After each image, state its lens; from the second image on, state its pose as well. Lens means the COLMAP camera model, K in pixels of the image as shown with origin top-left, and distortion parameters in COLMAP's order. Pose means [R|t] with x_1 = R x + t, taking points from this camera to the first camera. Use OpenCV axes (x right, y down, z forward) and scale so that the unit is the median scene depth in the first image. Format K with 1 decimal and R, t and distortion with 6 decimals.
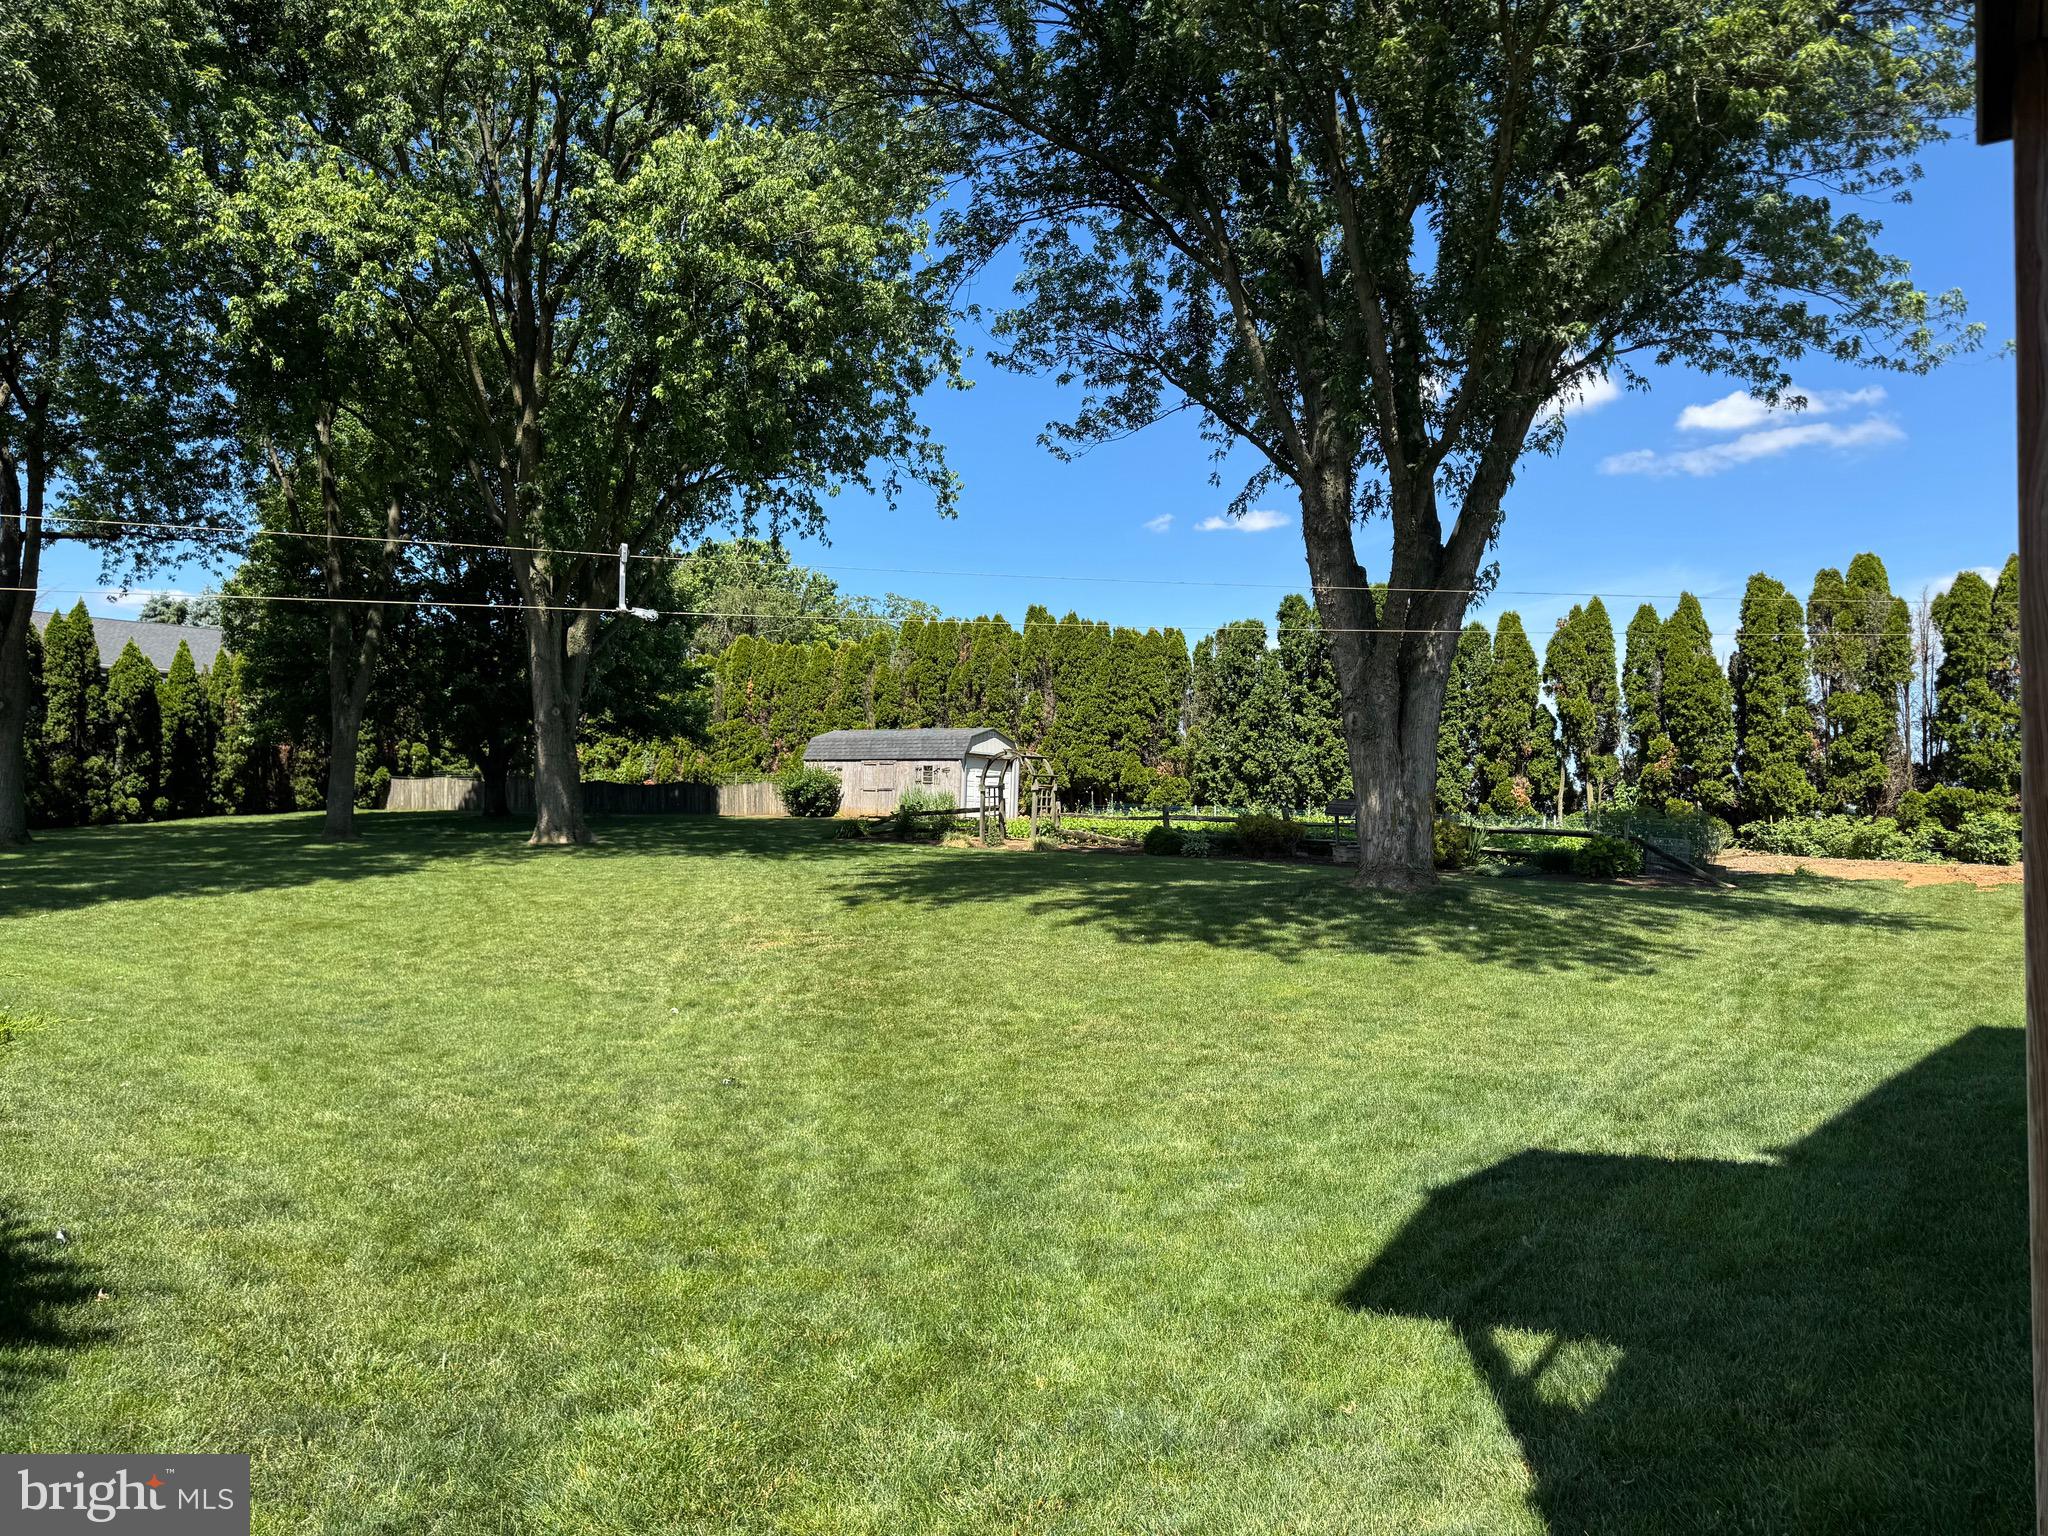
lens RADIAL K [[1466.7, 0, 1012.5], [0, 1466.7, 749.5], [0, 0, 1]] dist [0.072263, -0.072696]
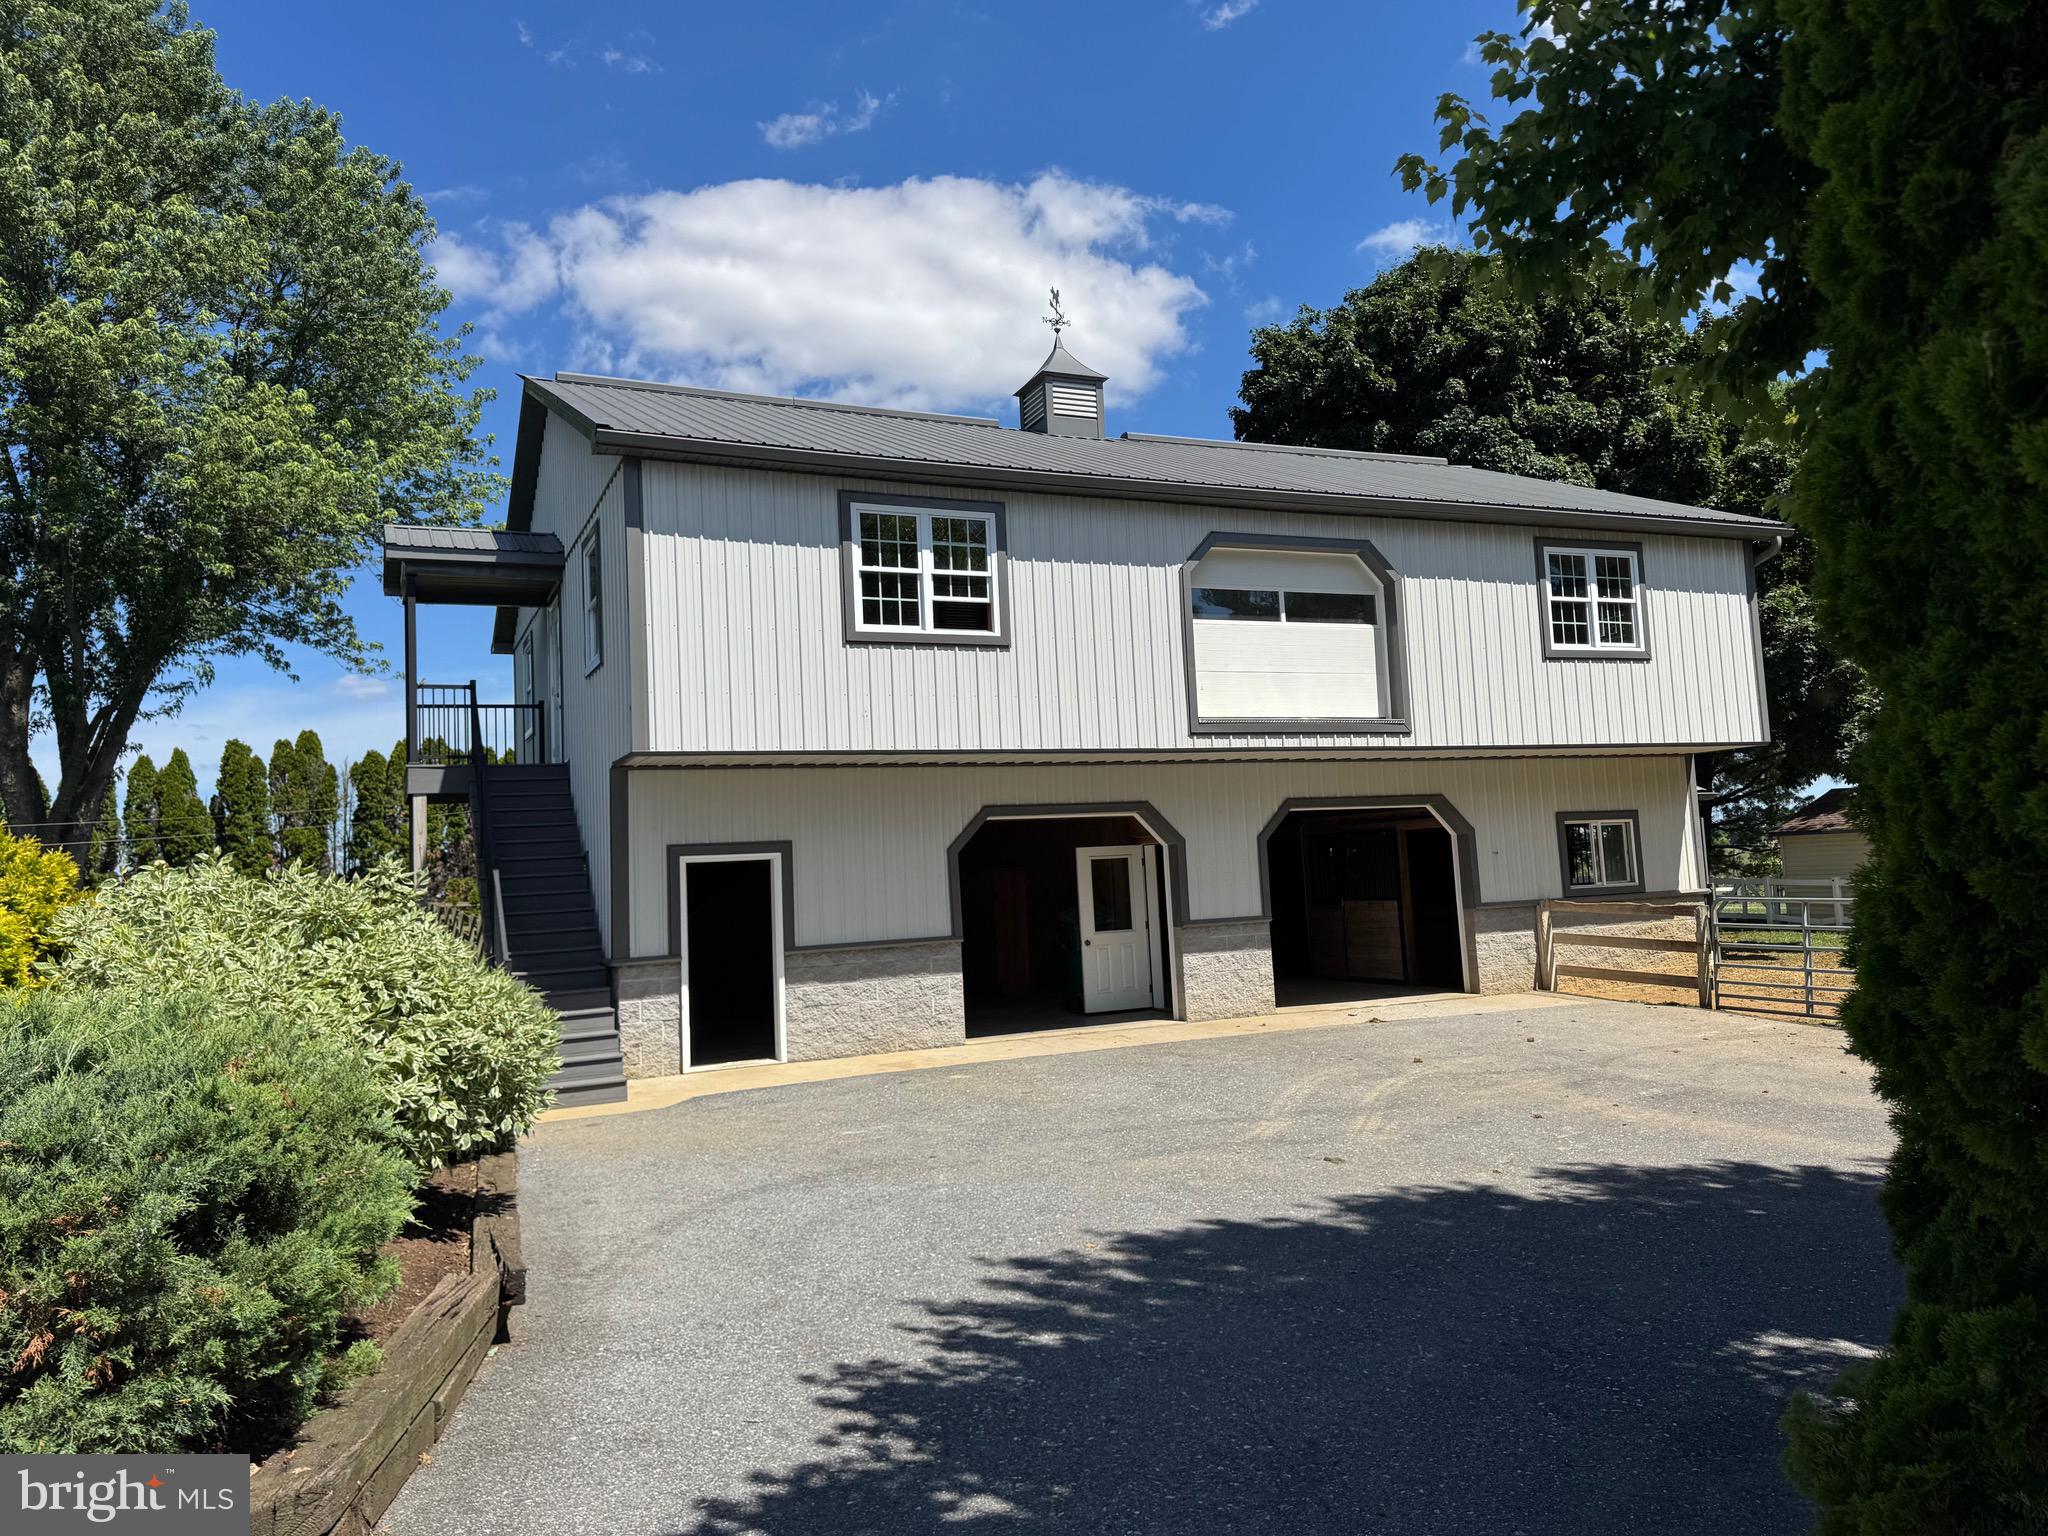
lens RADIAL K [[1466.7, 0, 1016.4], [0, 1466.7, 749.8], [0, 0, 1]] dist [0.072263, -0.072696]
pose [[0.549828, 0.044376, 0.834098, -0.266918], [0.012592, 0.998034, -0.061398, -0.014894], [-0.835183, 0.044261, 0.548188, -0.388172]]
